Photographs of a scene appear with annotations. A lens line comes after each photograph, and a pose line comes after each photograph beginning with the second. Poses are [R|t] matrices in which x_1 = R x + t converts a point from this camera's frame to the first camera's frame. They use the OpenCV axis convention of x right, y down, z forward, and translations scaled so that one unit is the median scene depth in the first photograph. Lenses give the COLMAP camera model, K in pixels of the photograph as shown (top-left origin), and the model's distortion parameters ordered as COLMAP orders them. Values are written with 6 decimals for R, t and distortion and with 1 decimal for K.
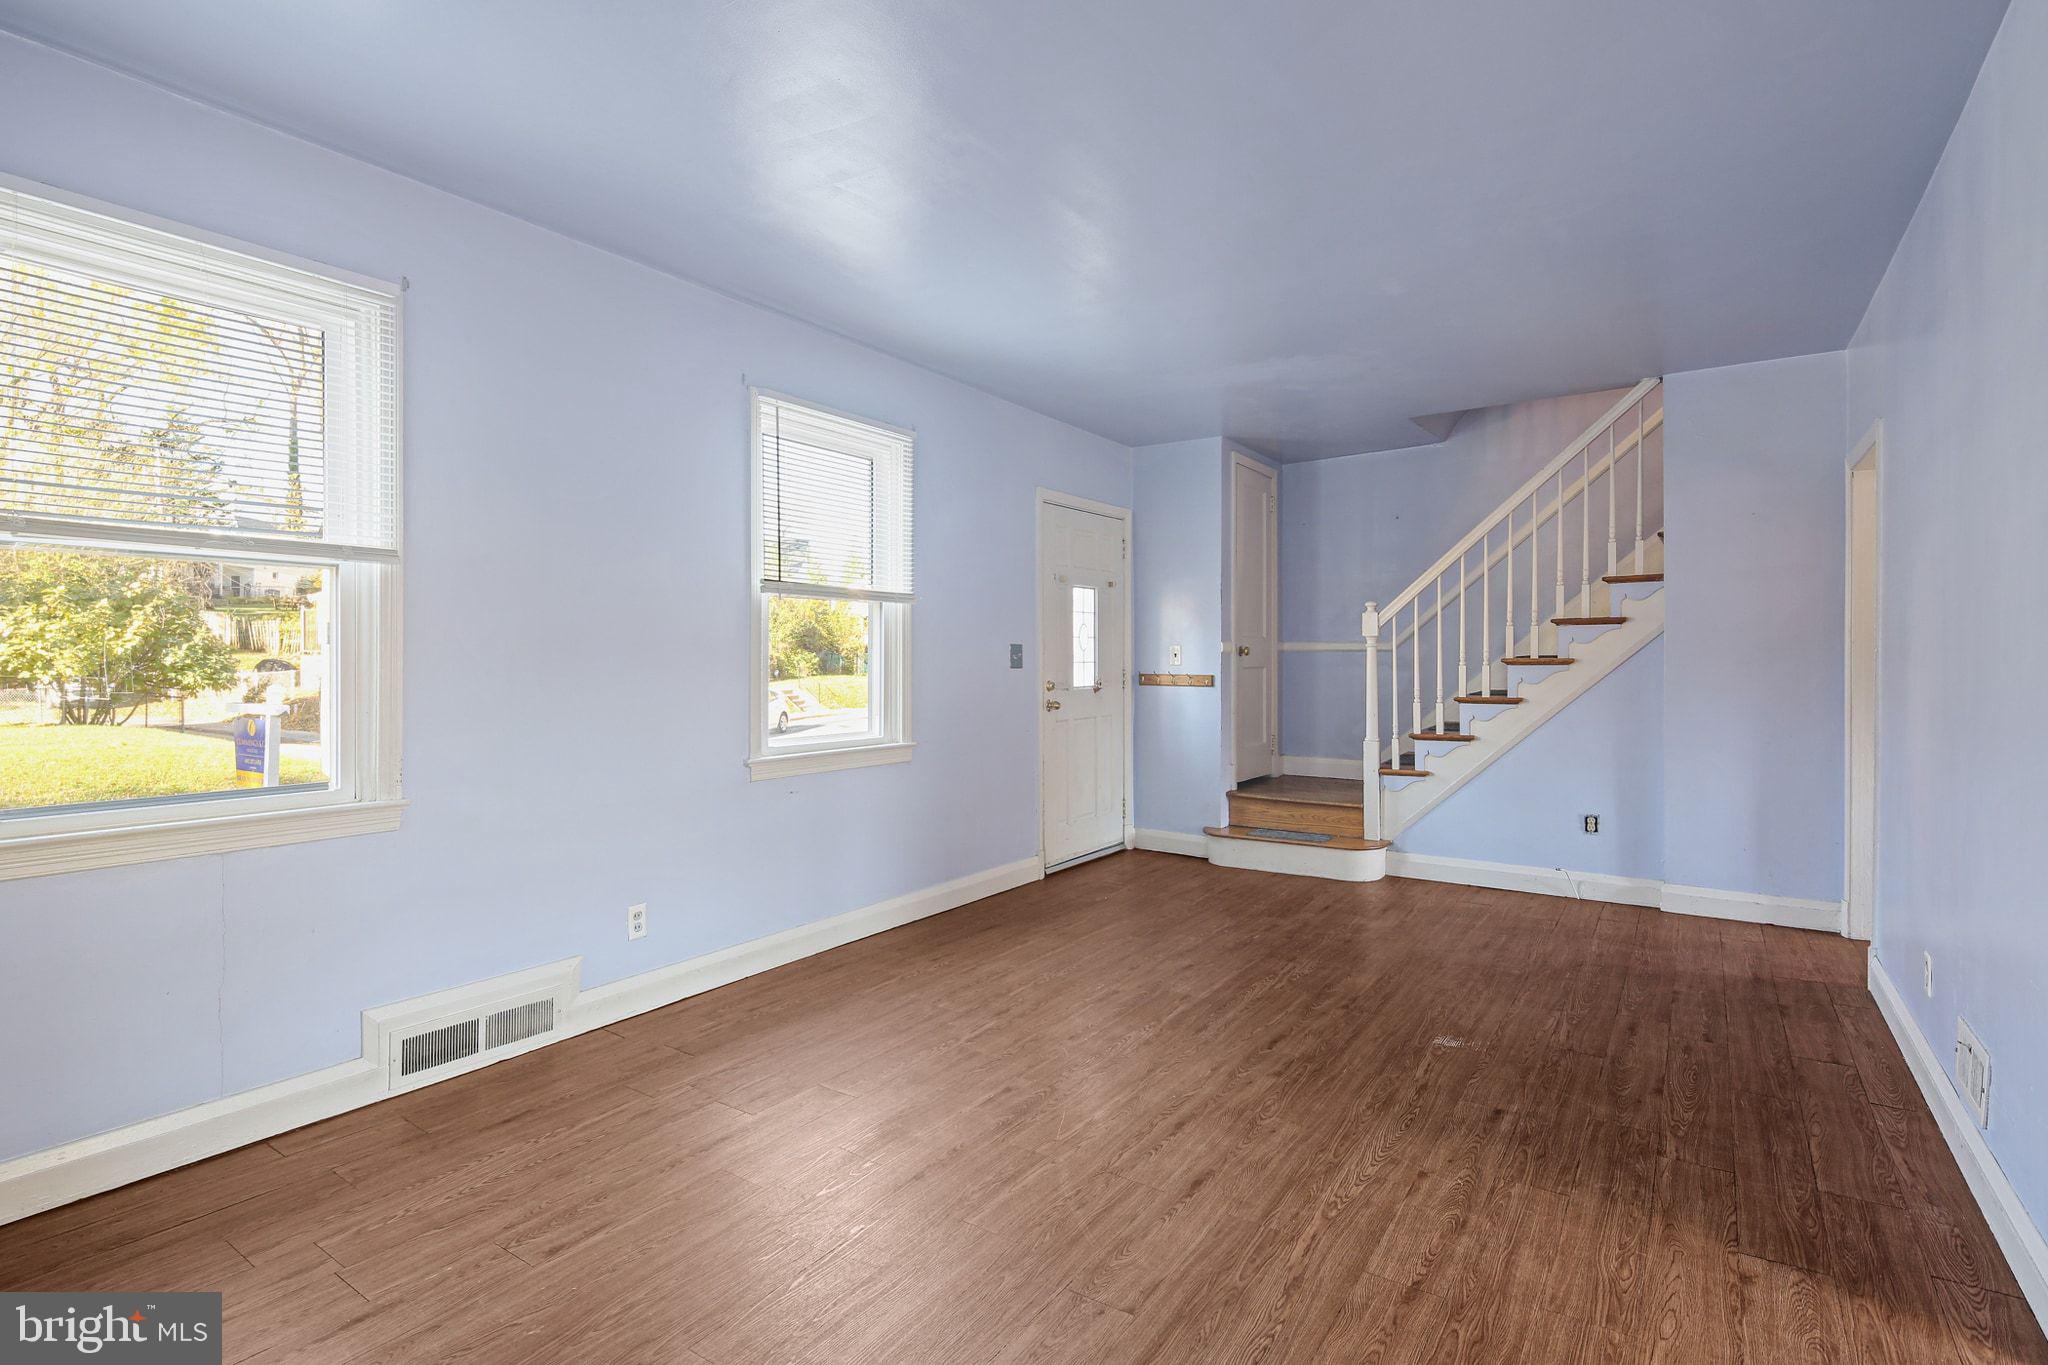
lens RADIAL K [[993.9, 0, 1028.9], [0, 993.9, 674.9], [0, 0, 1]] dist [0.004398, -0.003935]
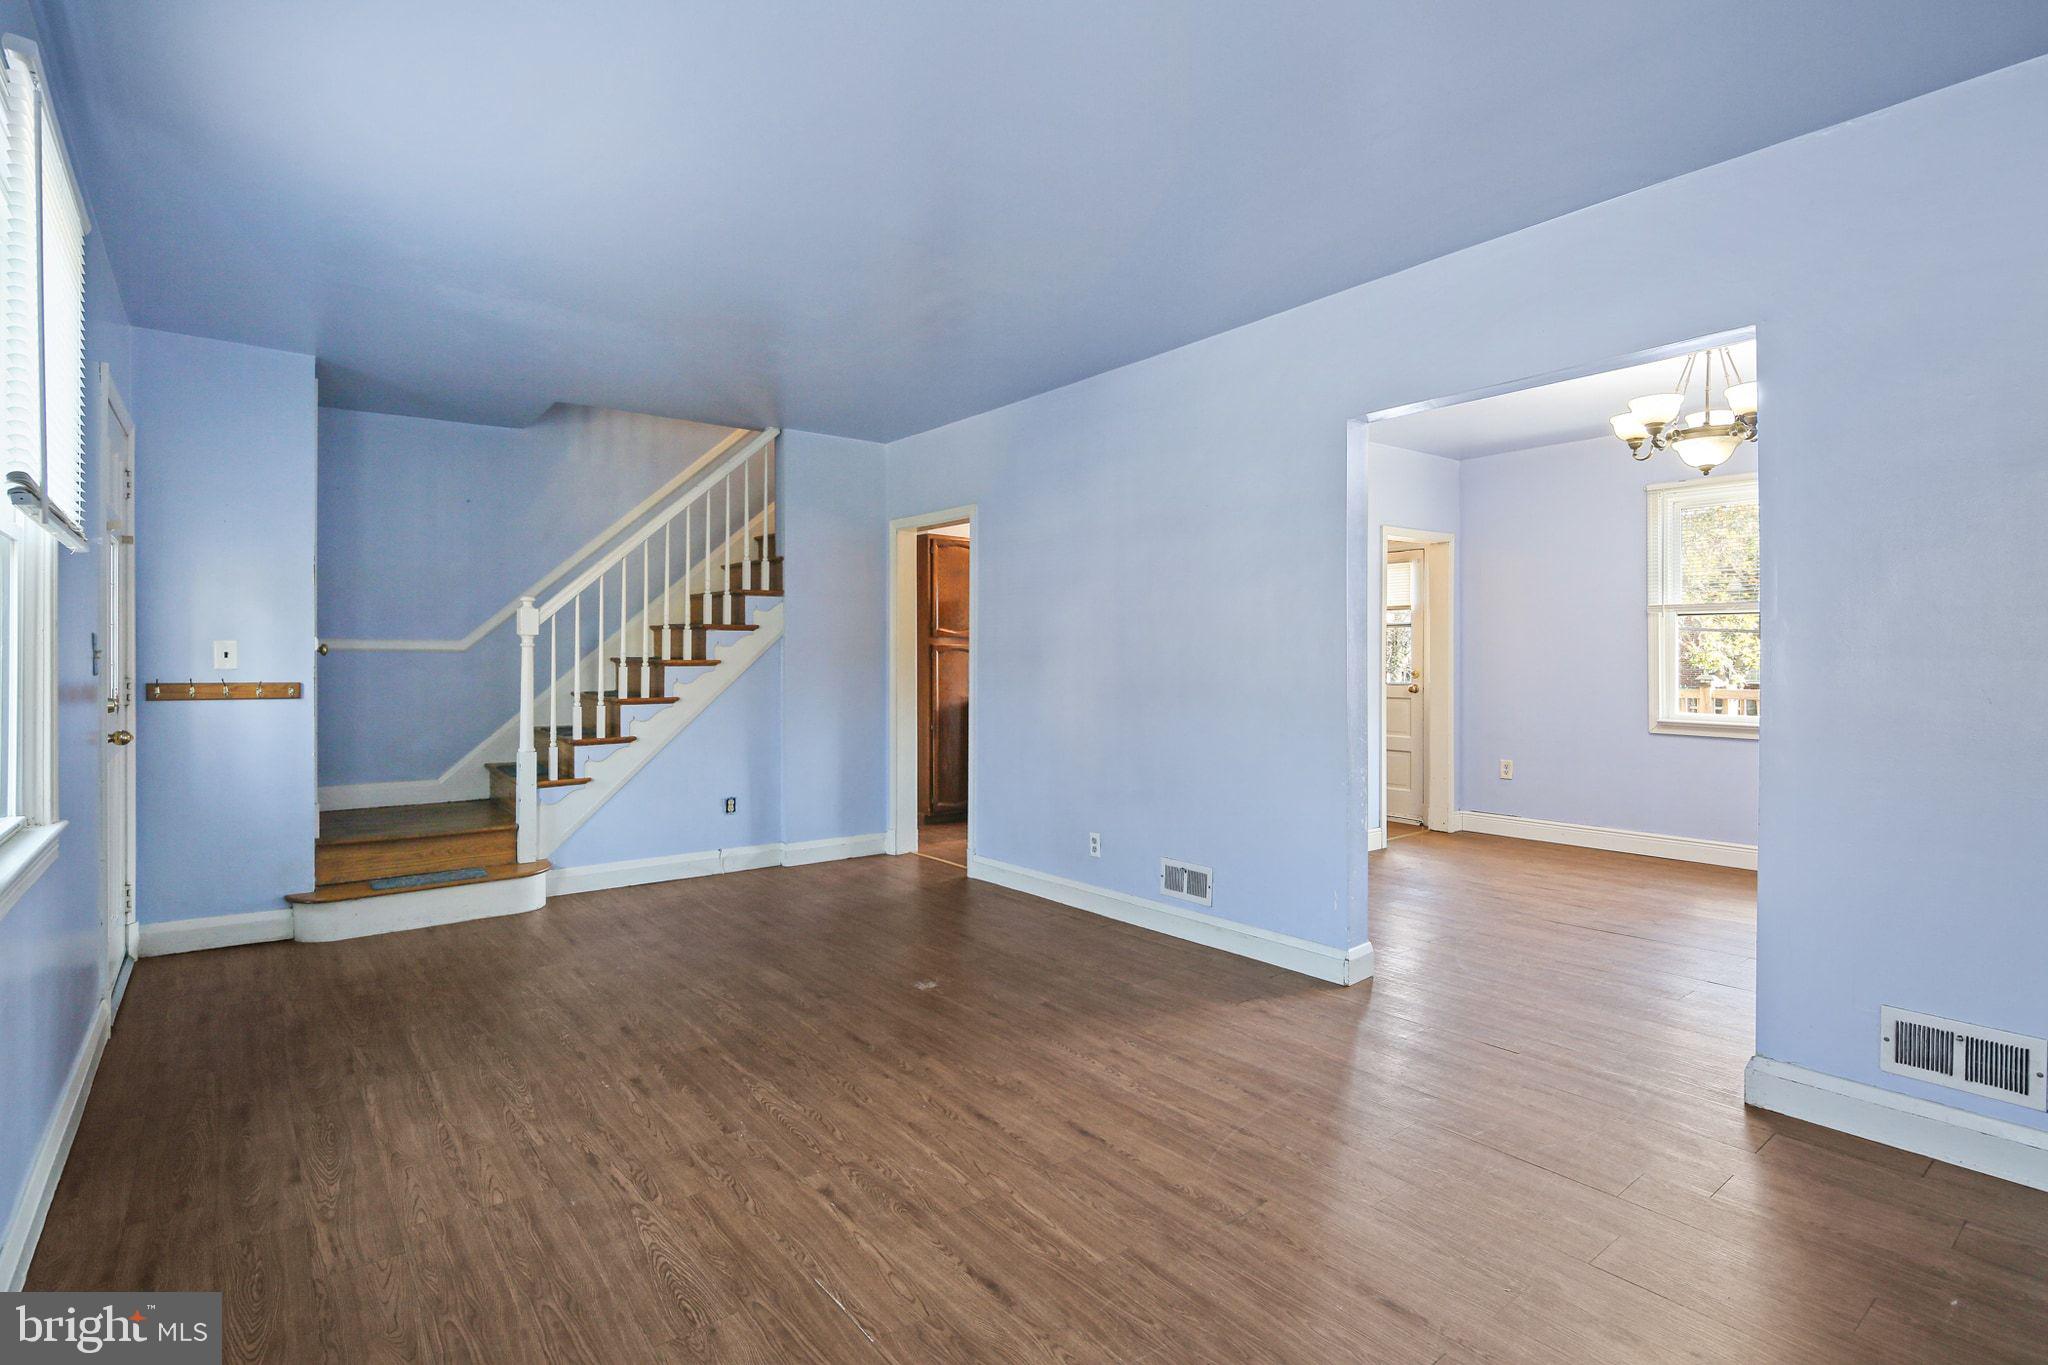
lens RADIAL K [[993.9, 0, 1024.1], [0, 993.9, 672.8], [0, 0, 1]] dist [0.004398, -0.003935]
pose [[0.295976, -0.010856, 0.955134, -0.481007], [0.017577, 0.999828, 0.005917, -0.002768], [-0.955034, 0.015037, 0.296116, 0.392428]]
